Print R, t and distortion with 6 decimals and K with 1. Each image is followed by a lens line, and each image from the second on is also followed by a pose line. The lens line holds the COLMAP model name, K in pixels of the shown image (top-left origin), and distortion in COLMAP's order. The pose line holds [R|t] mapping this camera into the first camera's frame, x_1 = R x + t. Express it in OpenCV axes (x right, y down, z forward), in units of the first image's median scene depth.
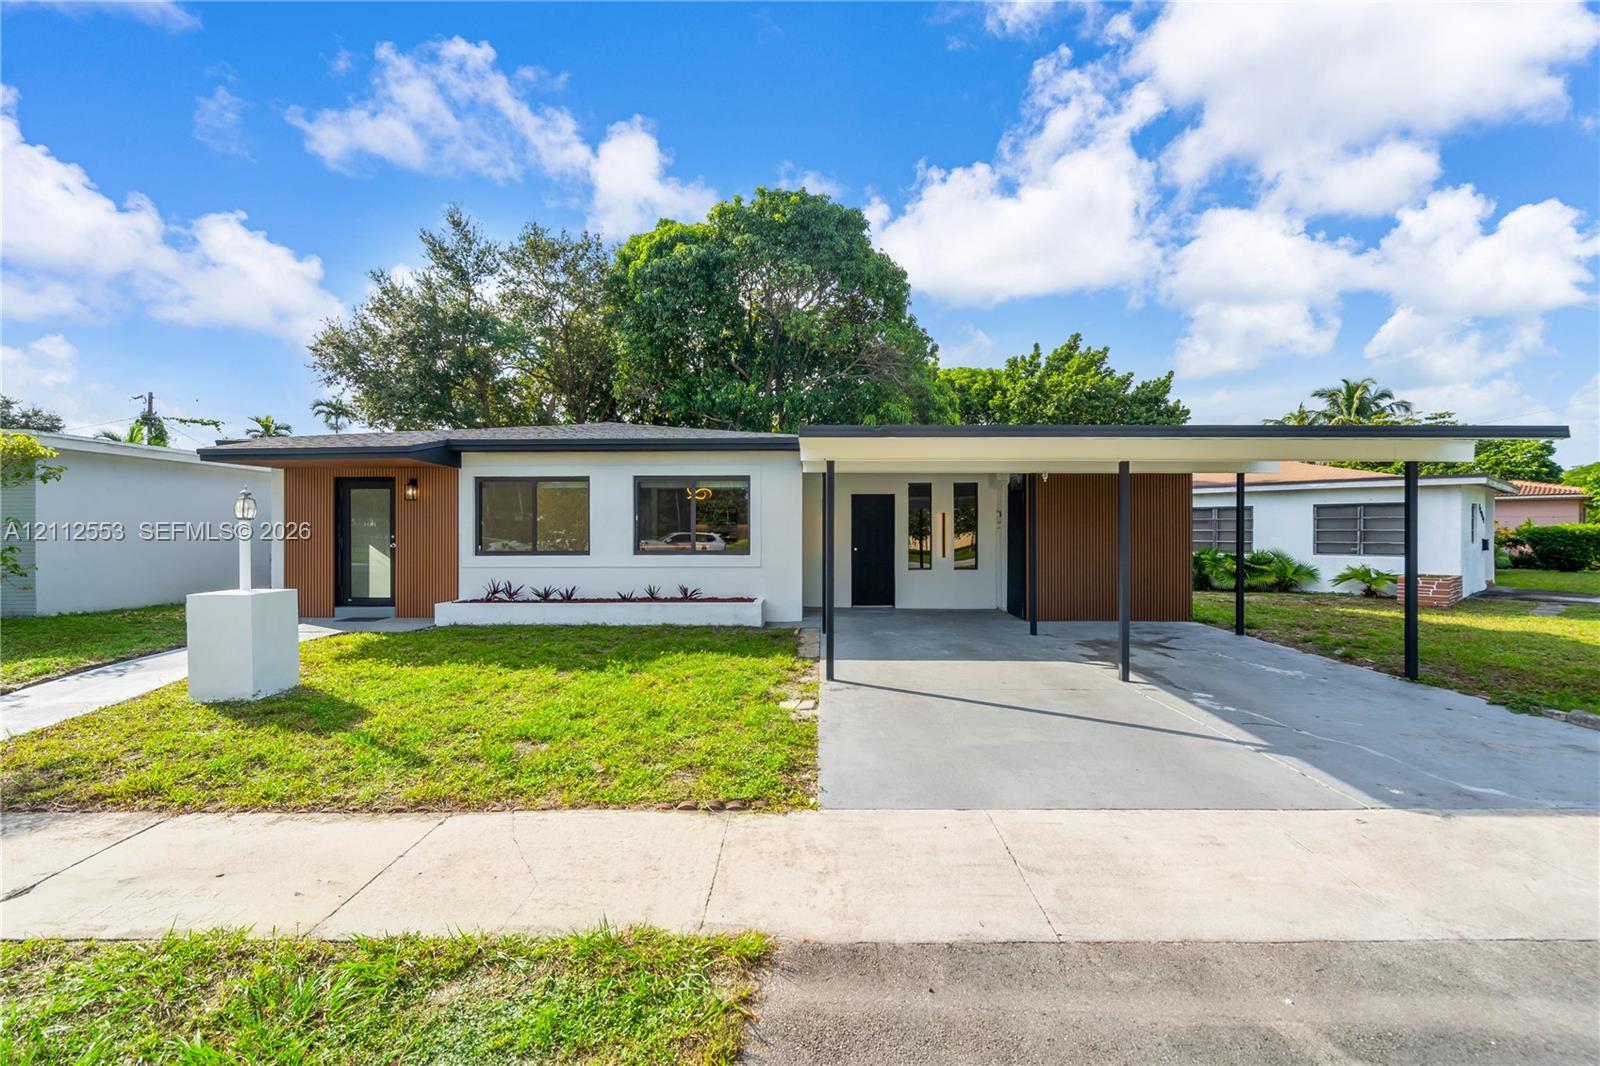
lens RADIAL K [[739.5, 0, 800.0], [0, 739.5, 533.0], [0, 0, 1]] dist [0.001674, 0.000441]
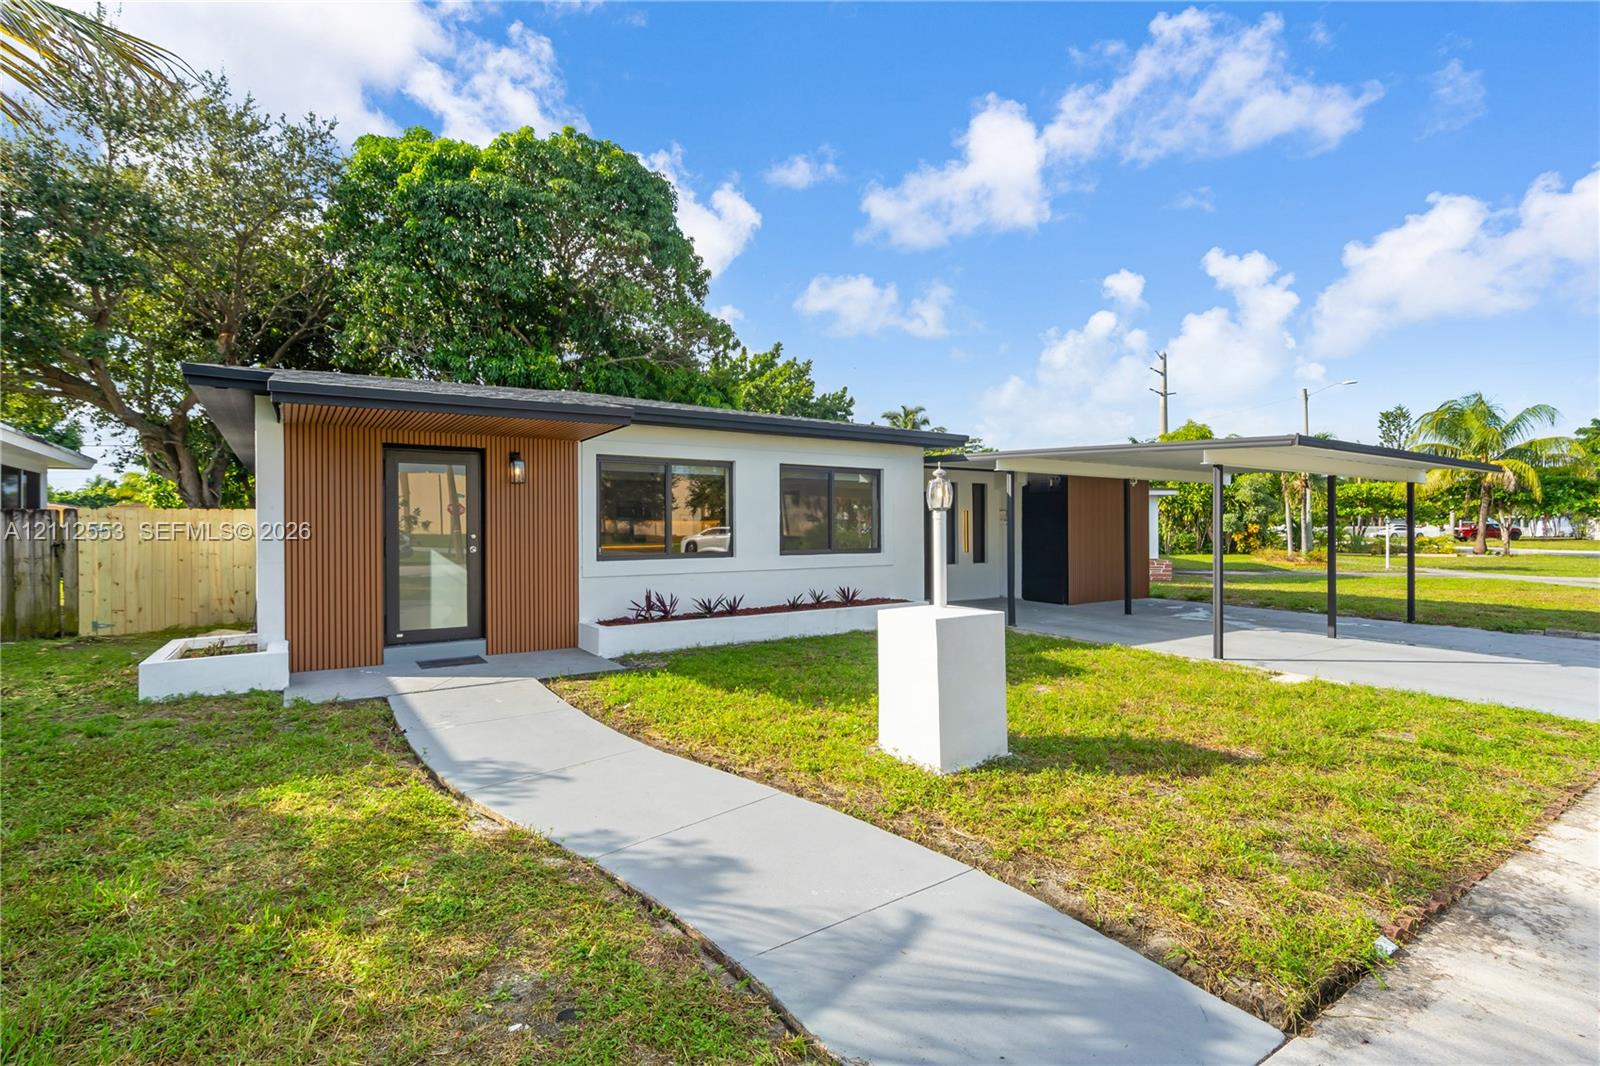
lens RADIAL K [[758.4, 0, 792.9], [0, 758.4, 523.8], [0, 0, 1]] dist [-0.000054, 0.000690]
pose [[0.811545, 0.002660, 0.584284, -0.727964], [0.001072, 0.999981, -0.006042, -0.001773], [-0.584289, 0.005530, 0.811527, 0.272491]]
